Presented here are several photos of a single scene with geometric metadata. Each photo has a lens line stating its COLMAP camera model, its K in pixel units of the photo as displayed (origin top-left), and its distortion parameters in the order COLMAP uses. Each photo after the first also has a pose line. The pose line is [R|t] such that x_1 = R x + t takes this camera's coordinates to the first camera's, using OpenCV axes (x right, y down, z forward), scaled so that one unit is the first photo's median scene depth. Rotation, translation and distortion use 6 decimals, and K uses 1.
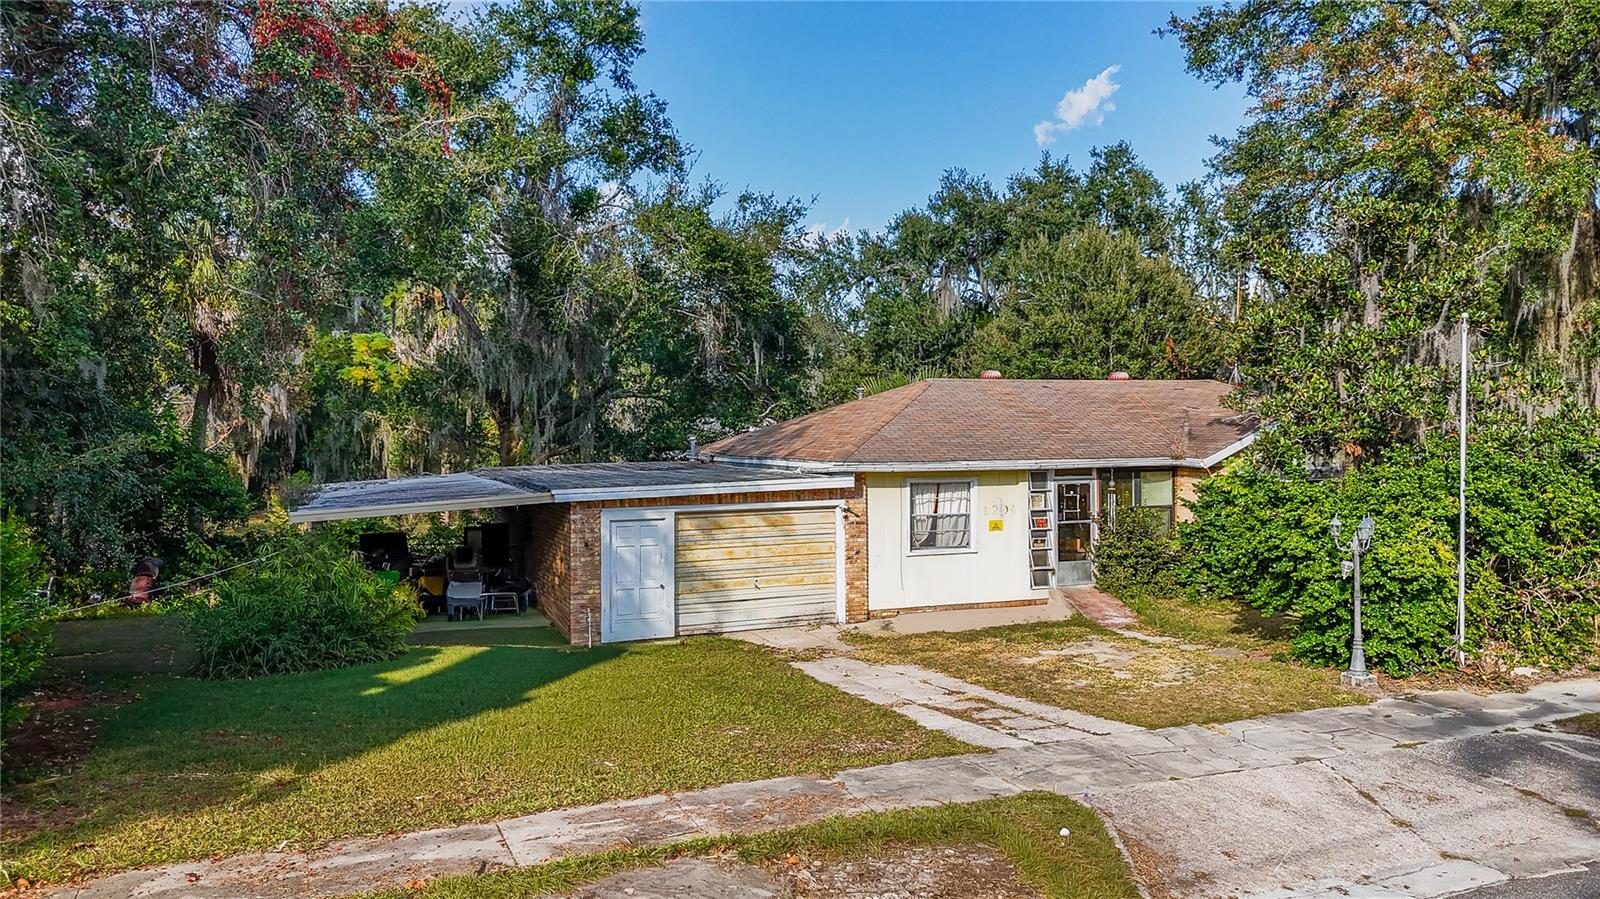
lens RADIAL K [[1208.3, 0, 805.4], [0, 1208.3, 441.1], [0, 0, 1]] dist [0.043662, -0.036202]
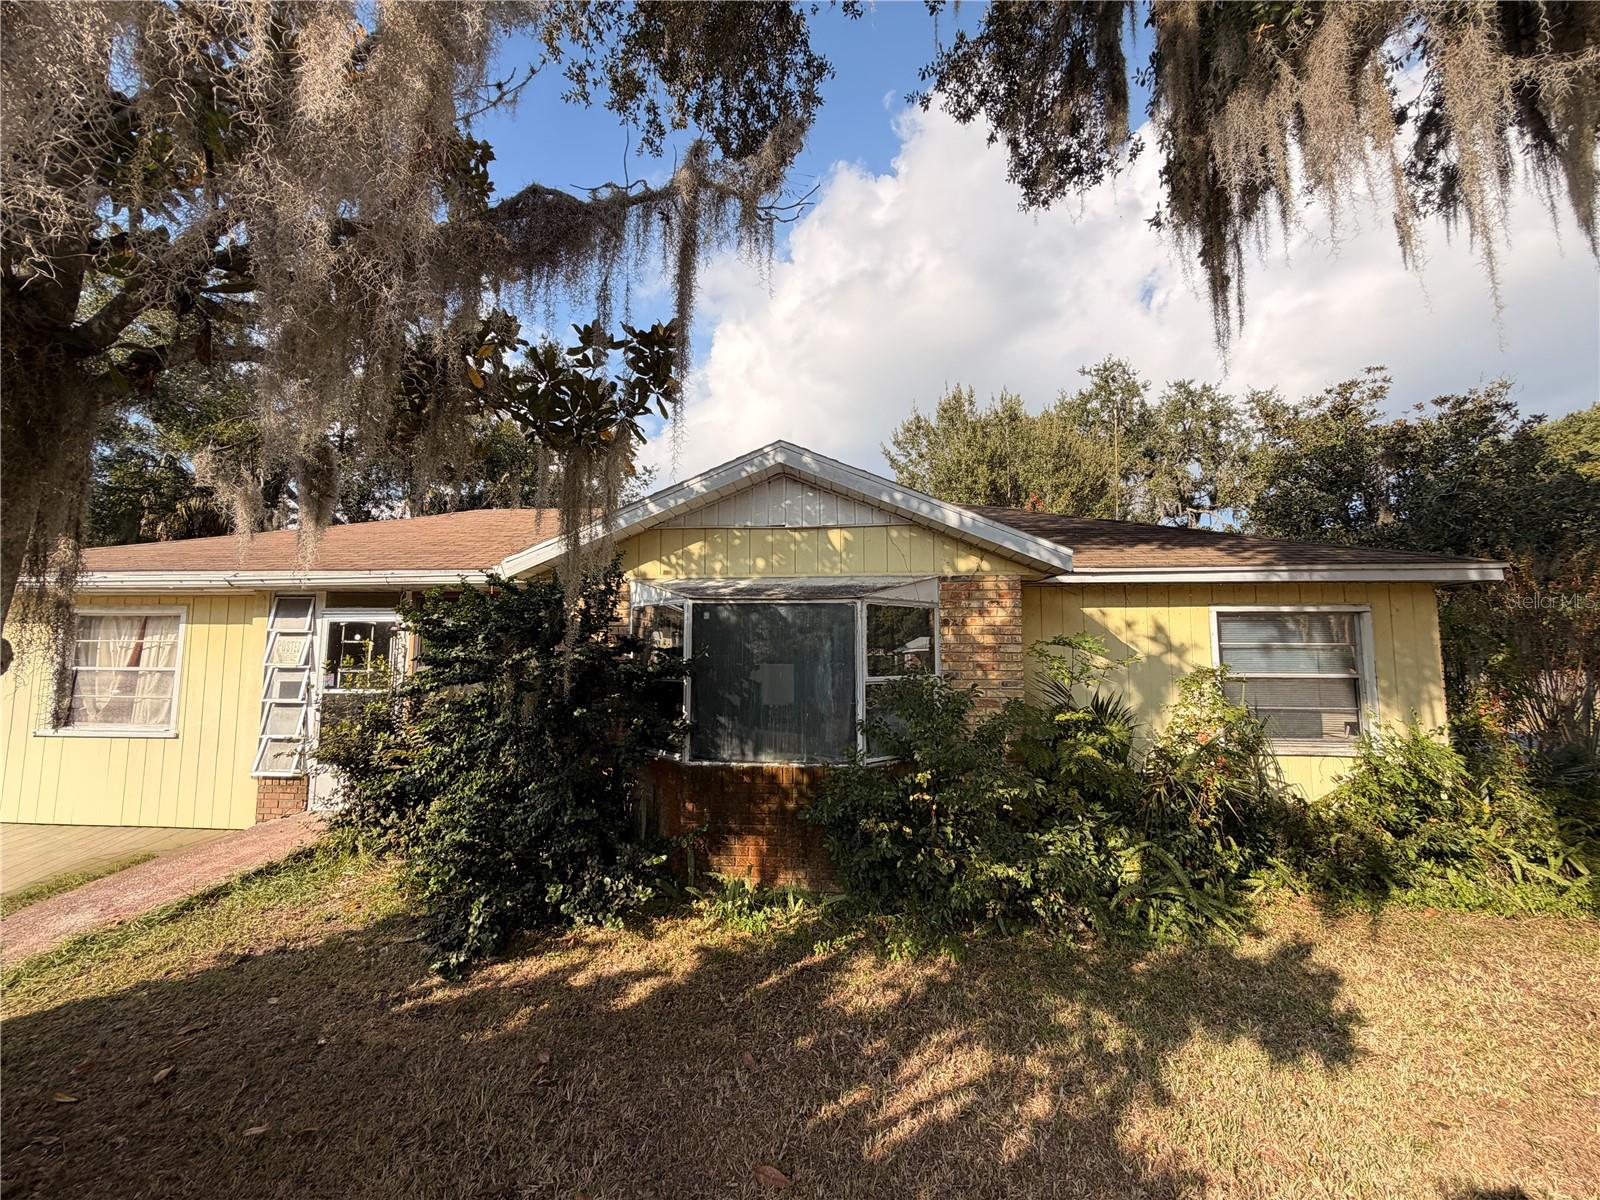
lens RADIAL K [[641.5, 0, 797.7], [0, 641.5, 608.1], [0, 0, 1]] dist [0.000149, -0.000840]
pose [[0.891662, -0.032204, -0.451556, 0.565984], [-0.014209, 0.994984, -0.099018, 0.058864], [0.452480, 0.094707, 0.886731, 0.888306]]
